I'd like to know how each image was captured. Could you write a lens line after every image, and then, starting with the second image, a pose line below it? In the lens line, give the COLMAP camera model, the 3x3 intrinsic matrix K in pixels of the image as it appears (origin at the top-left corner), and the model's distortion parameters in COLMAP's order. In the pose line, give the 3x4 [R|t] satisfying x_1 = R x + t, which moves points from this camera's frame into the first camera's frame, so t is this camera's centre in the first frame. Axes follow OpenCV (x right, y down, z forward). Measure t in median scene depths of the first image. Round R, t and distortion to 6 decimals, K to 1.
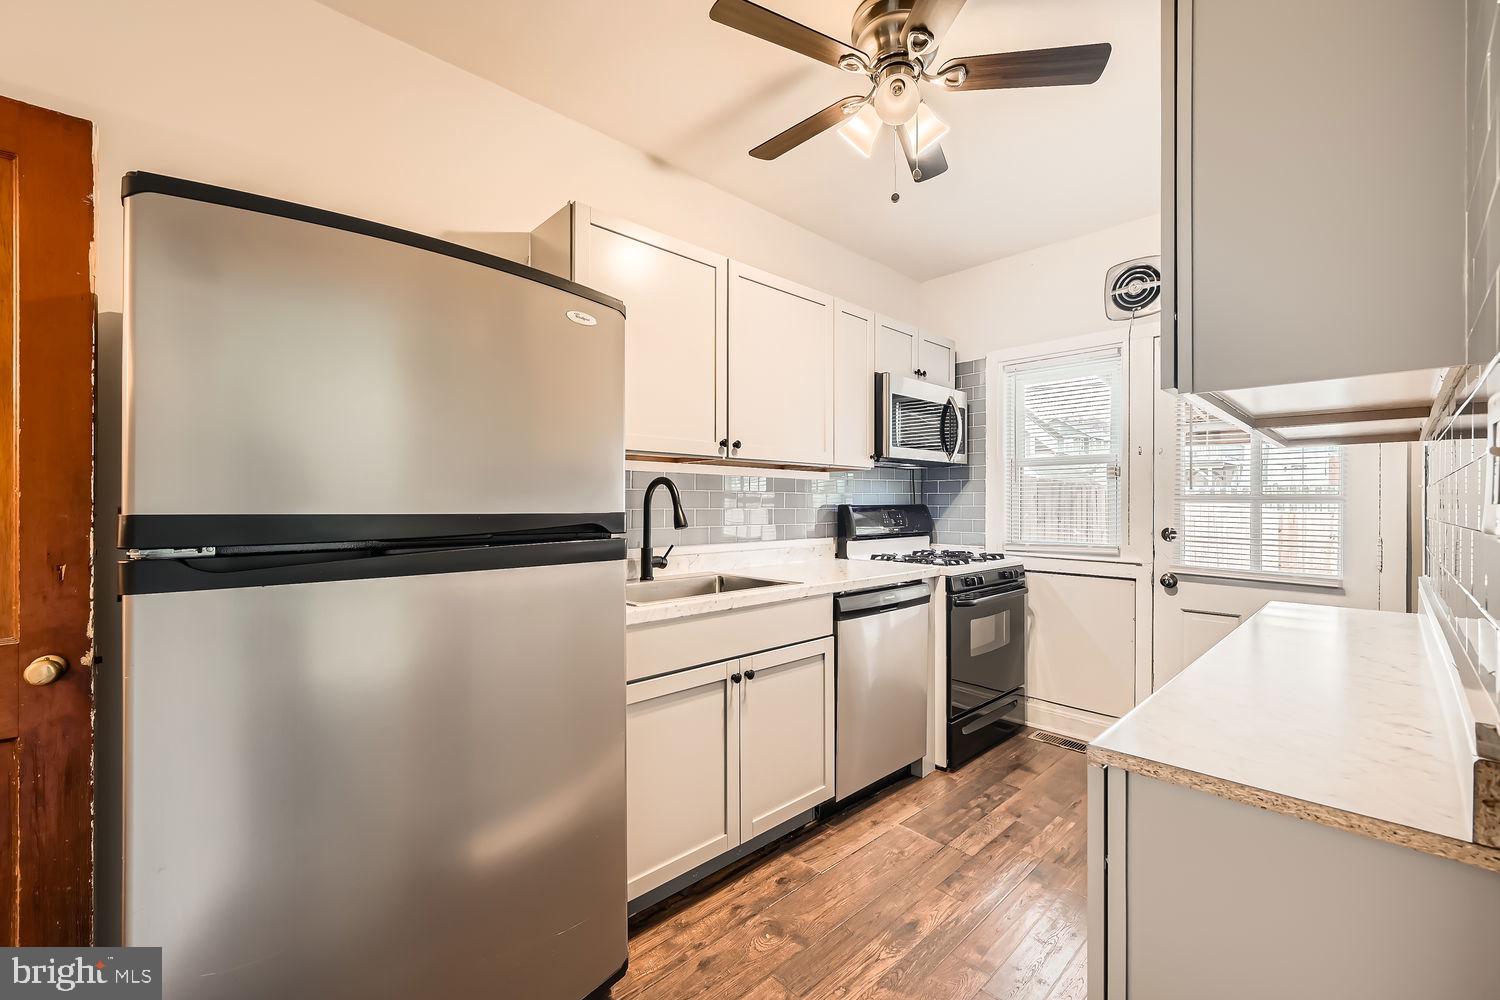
lens RADIAL K [[598.0, 0, 753.2], [0, 598.0, 502.9], [0, 0, 1]] dist [0.000213, 0.000049]
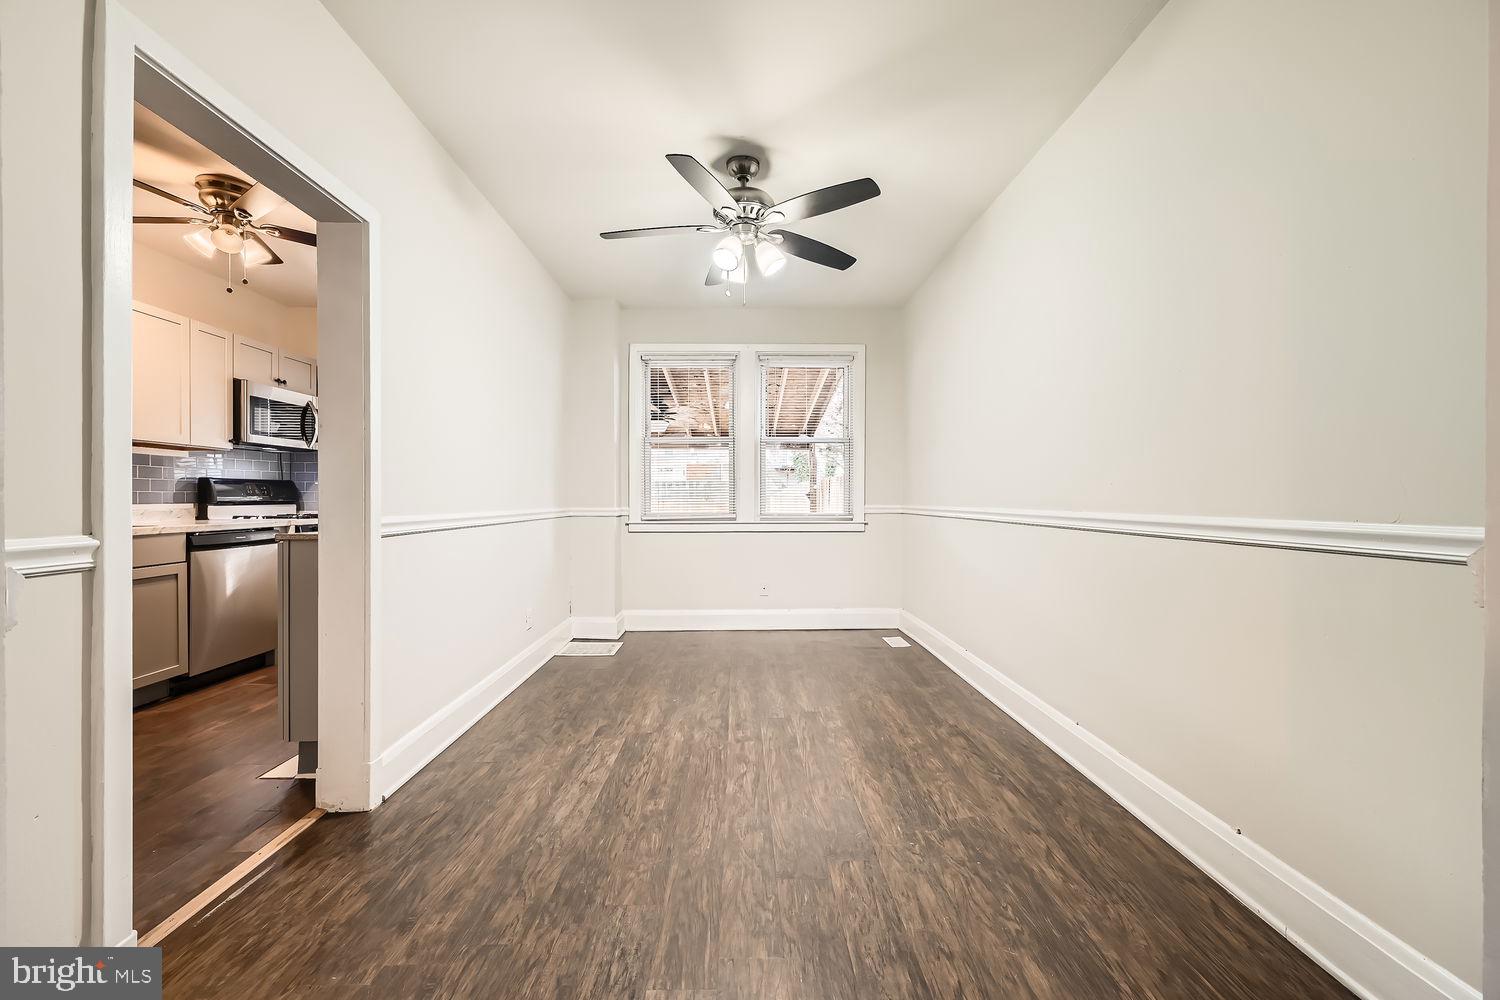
lens RADIAL K [[598.0, 0, 755.3], [0, 598.0, 503.7], [0, 0, 1]] dist [0.000213, 0.000049]
pose [[0.655956, -0.006425, 0.754772, -0.040089], [-0.000870, 0.999957, 0.009268, 0.046739], [-0.754799, -0.006736, 0.655922, -0.715199]]
